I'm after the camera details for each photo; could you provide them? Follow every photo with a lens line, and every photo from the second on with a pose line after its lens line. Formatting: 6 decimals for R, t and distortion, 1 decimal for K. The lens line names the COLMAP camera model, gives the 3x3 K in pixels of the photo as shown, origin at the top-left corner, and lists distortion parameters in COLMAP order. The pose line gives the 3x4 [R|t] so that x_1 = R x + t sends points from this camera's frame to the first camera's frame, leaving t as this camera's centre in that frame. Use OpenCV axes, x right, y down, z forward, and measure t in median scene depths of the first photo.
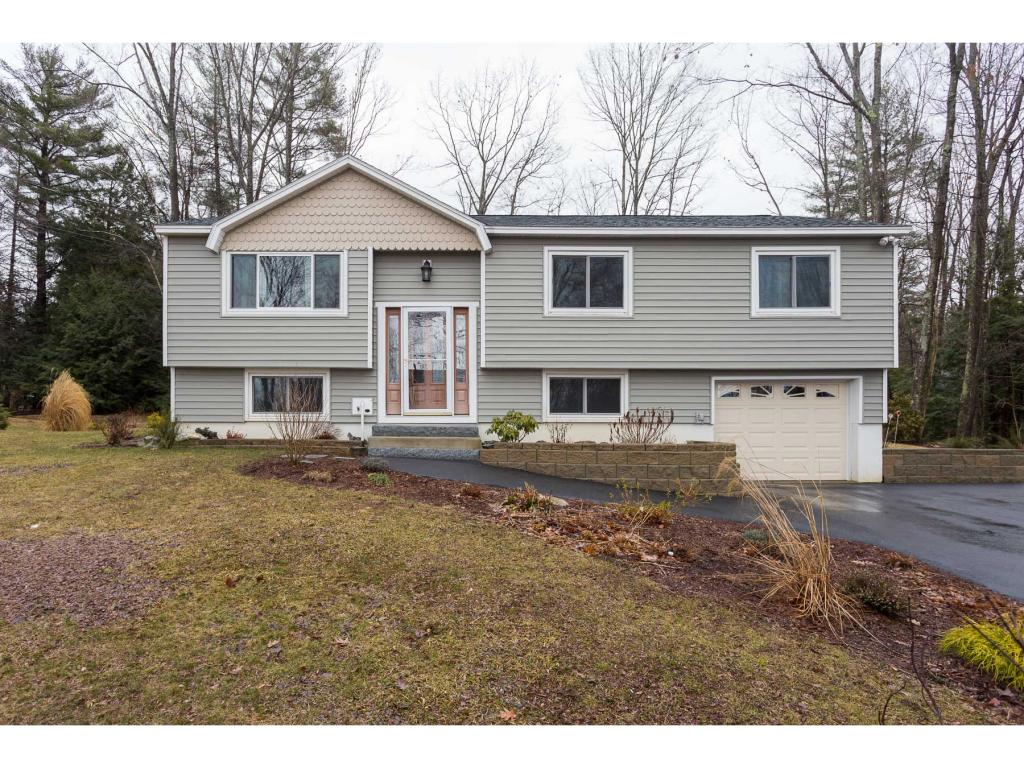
lens RADIAL K [[614.0, 0, 461.4], [0, 614.0, 414.1], [0, 0, 1]] dist [-0.008155, 0.004370]
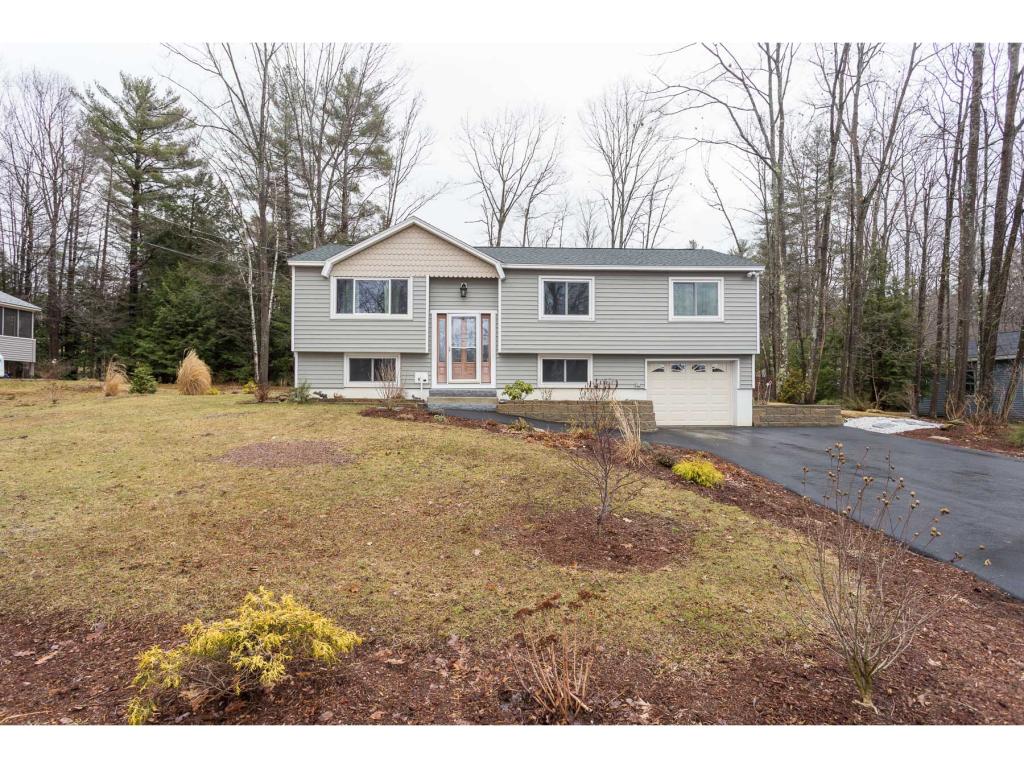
lens RADIAL K [[538.1, 0, 508.7], [0, 538.1, 378.1], [0, 0, 1]] dist [-0.004613, 0.001710]
pose [[0.999052, 0.001241, 0.043518, -0.001820], [-0.000787, 0.999945, -0.010460, 0.002712], [-0.043528, 0.010415, 0.998998, -0.361497]]
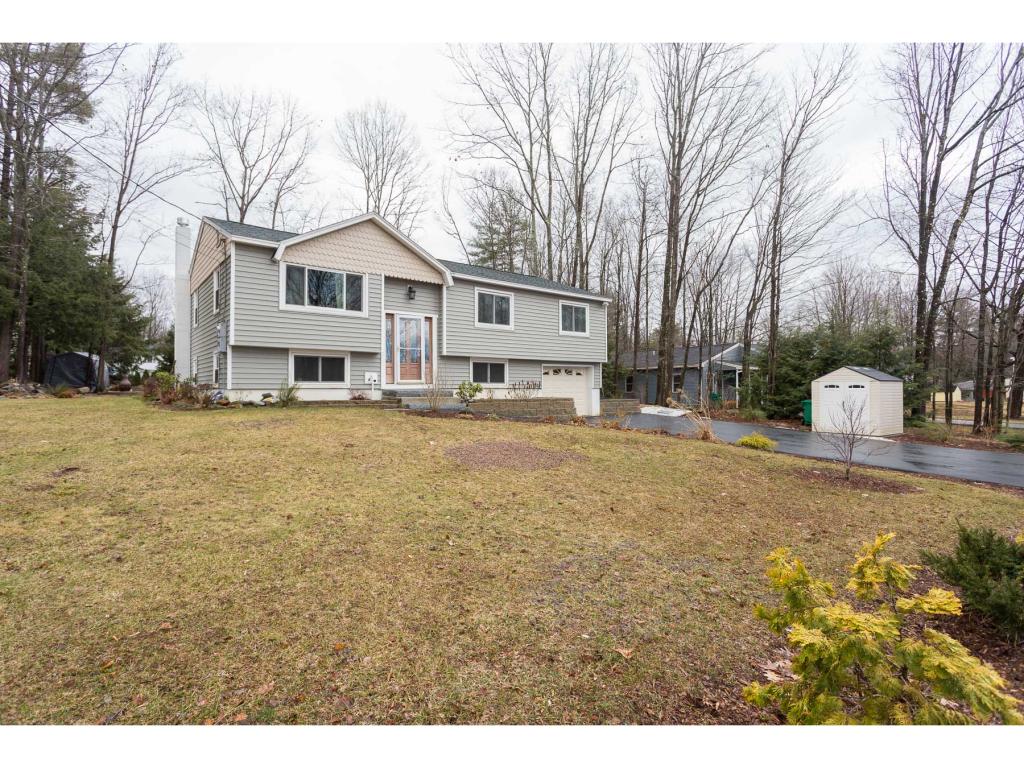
lens RADIAL K [[510.7, 0, 502.8], [0, 510.7, 376.7], [0, 0, 1]] dist [-0.004433, 0.001574]
pose [[0.774044, 0.010327, 0.633048, -0.703061], [0.002566, 0.999808, -0.019446, 0.009684], [-0.633127, 0.016676, 0.773868, -0.165851]]
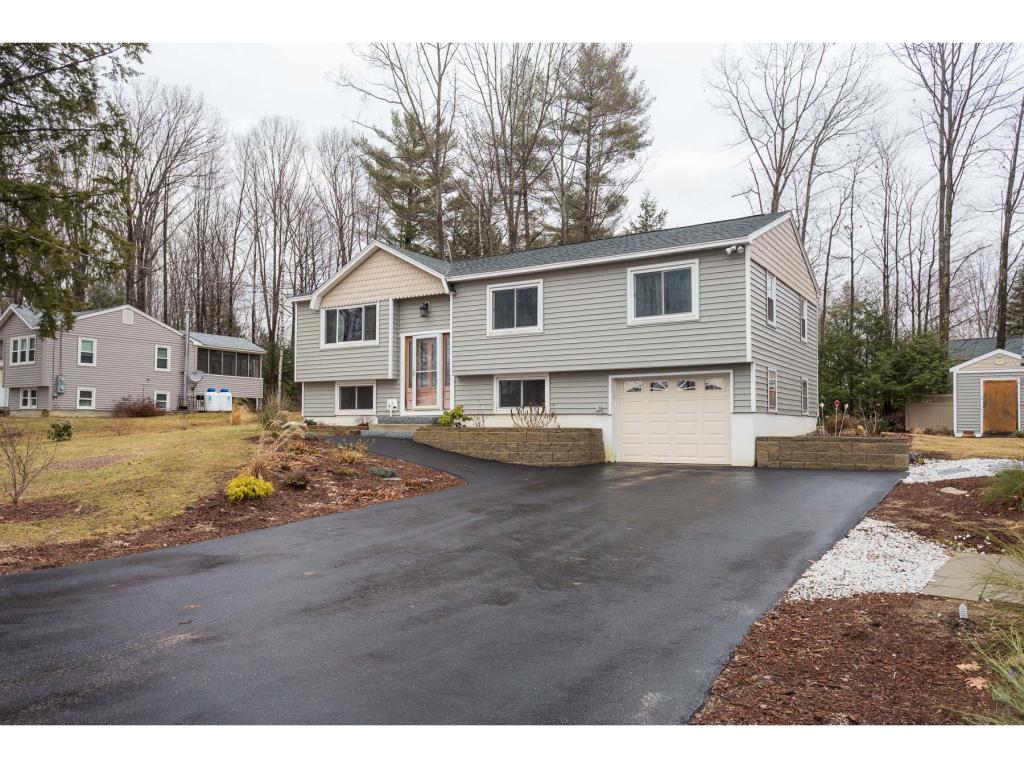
lens RADIAL K [[722.6, 0, 512.9], [0, 722.6, 387.9], [0, 0, 1]] dist [0.002075, 0.001893]
pose [[0.848456, -0.028410, -0.528503, 1.005040], [0.005594, 0.998984, -0.044721, 0.026579], [0.529237, 0.034988, 0.847752, -0.320622]]
